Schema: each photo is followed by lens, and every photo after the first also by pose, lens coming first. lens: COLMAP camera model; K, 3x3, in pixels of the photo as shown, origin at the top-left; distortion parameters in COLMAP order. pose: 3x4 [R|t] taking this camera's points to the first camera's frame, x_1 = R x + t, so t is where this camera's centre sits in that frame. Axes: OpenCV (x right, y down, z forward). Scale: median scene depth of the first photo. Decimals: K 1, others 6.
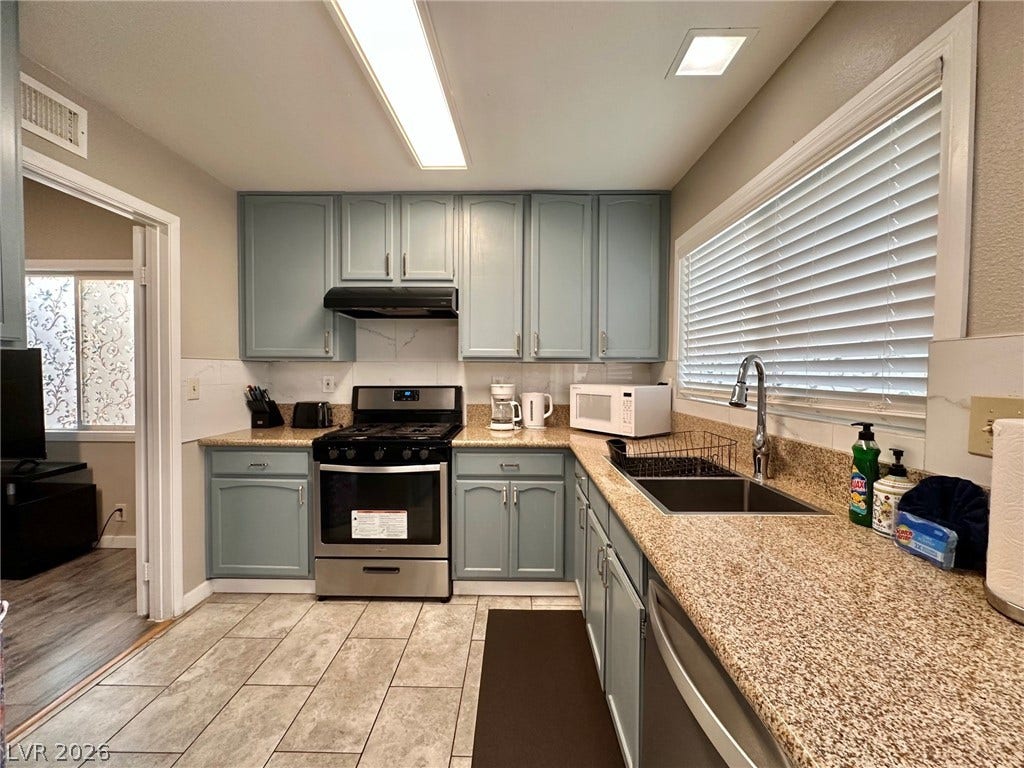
lens RADIAL K [[410.1, 0, 511.2], [0, 410.1, 382.5], [0, 0, 1]] dist [-0.007331, 0.000322]
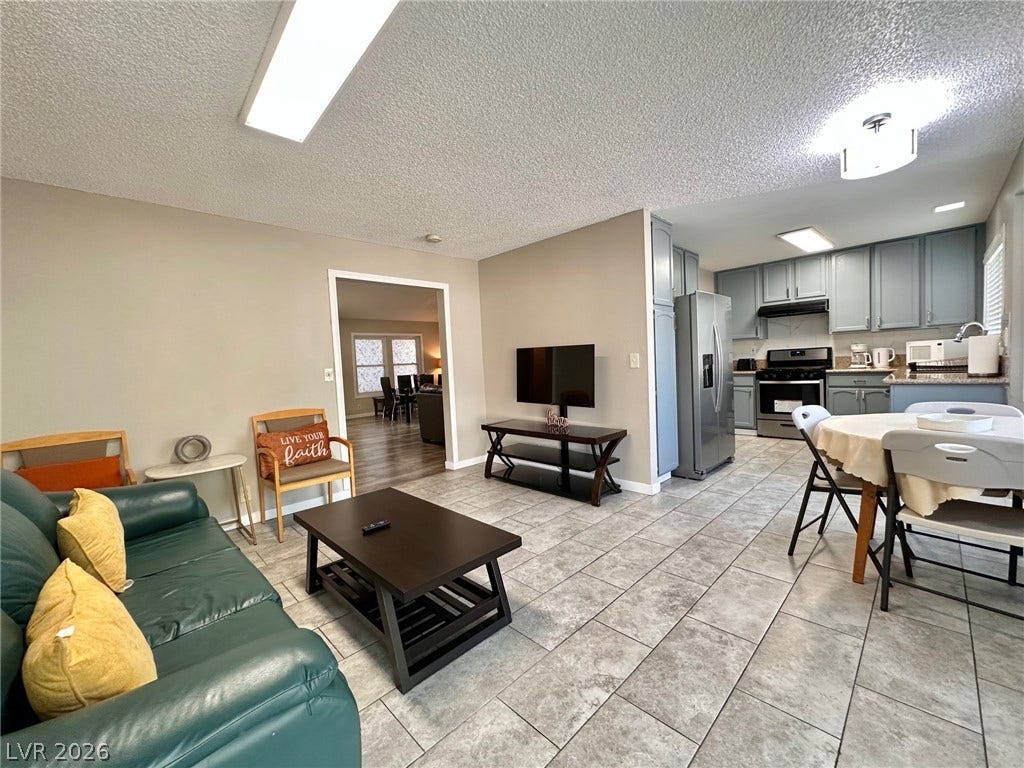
lens RADIAL K [[408.8, 0, 512.0], [0, 408.8, 384.0], [0, 0, 1]] dist [-0.002155, -0.000266]
pose [[0.702754, -0.001554, -0.711431, 0.229777], [0.031710, 0.999072, 0.029141, 0.094721], [0.710726, -0.043039, 0.702152, -1.735083]]
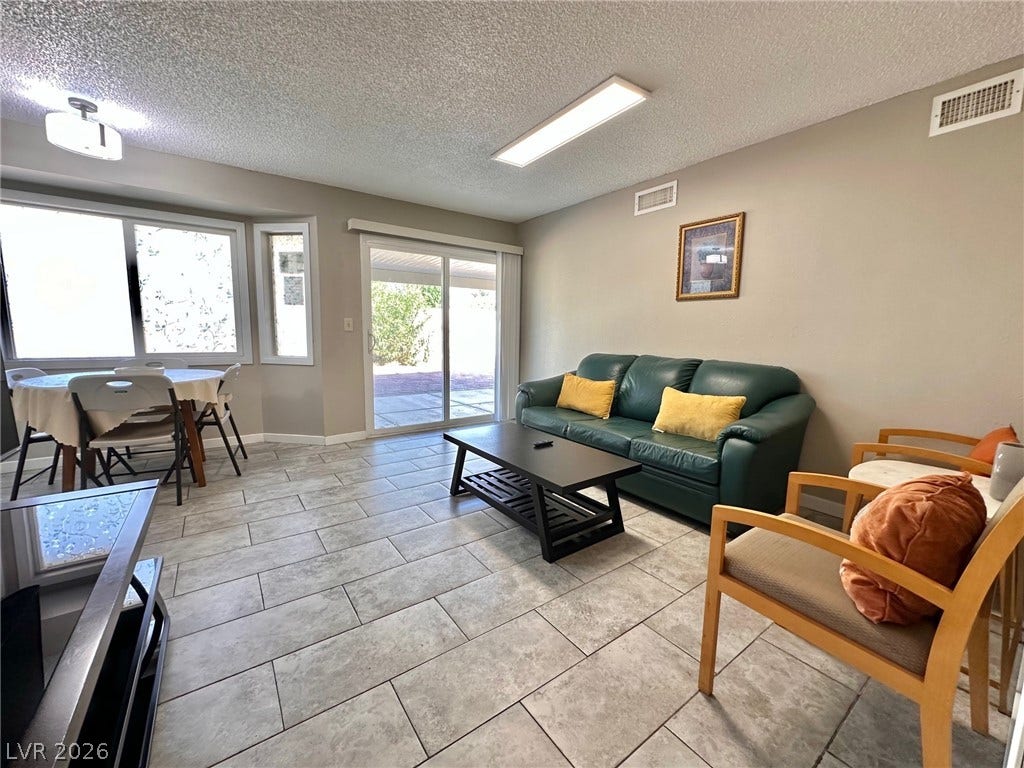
lens RADIAL K [[410.1, 0, 511.2], [0, 410.1, 382.5], [0, 0, 1]] dist [-0.007331, 0.000322]
pose [[-0.589585, -0.116581, 0.799249, -5.691825], [0.004429, 0.989047, 0.147533, 0.061194], [-0.807695, 0.090523, -0.582611, 2.230747]]
